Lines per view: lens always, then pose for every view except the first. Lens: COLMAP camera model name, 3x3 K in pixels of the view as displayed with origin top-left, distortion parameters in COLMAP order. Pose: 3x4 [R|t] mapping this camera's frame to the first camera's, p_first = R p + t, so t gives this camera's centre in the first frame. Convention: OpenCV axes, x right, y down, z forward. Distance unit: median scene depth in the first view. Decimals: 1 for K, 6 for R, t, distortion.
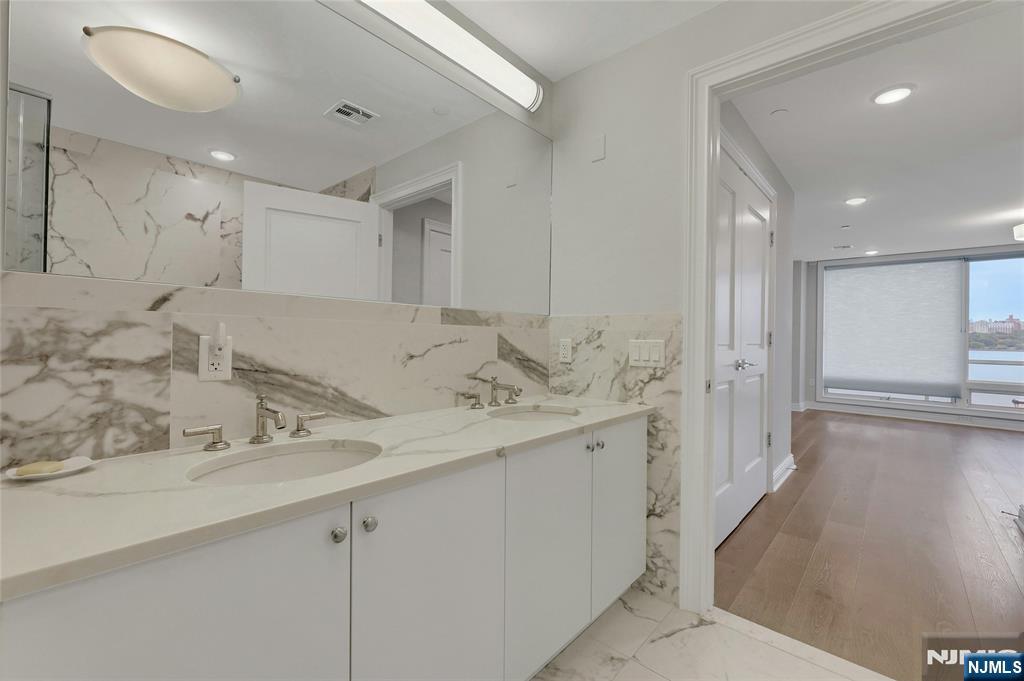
lens RADIAL K [[491.2, 0, 447.5], [0, 491.2, 336.9], [0, 0, 1]] dist [-0.000568, 0.000035]
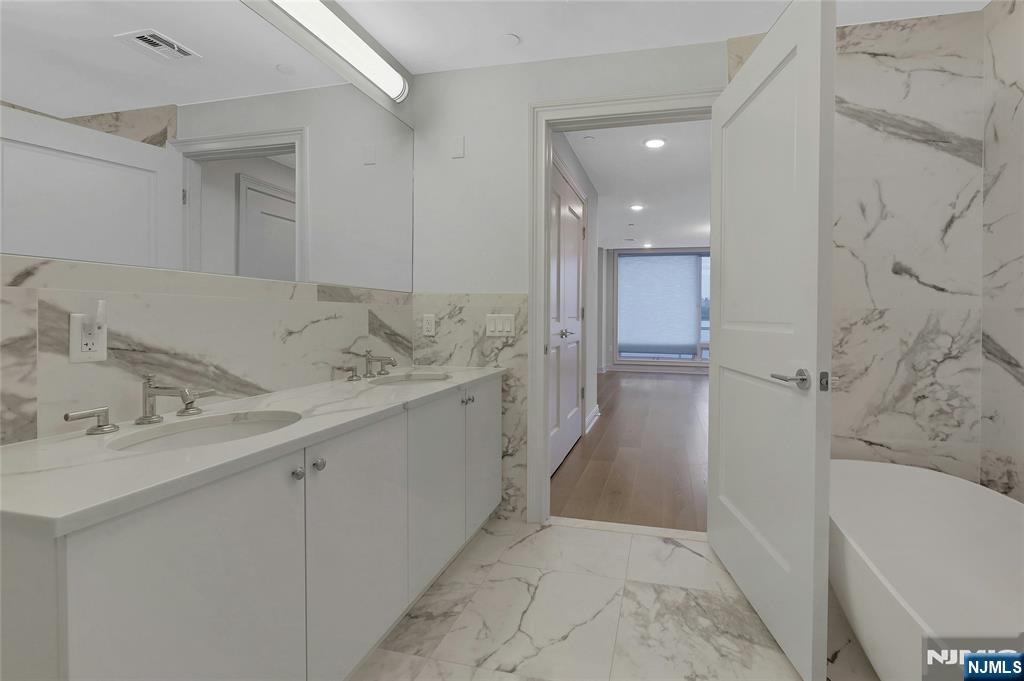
lens RADIAL K [[751.2, 0, 512.0], [0, 751.2, 340.5], [0, 0, 1]] dist [-0.001608, -0.000199]
pose [[0.874806, -0.024395, 0.483859, -0.440471], [0.007204, 0.999276, 0.037357, 0.001261], [-0.484420, -0.029194, 0.874348, -0.602881]]
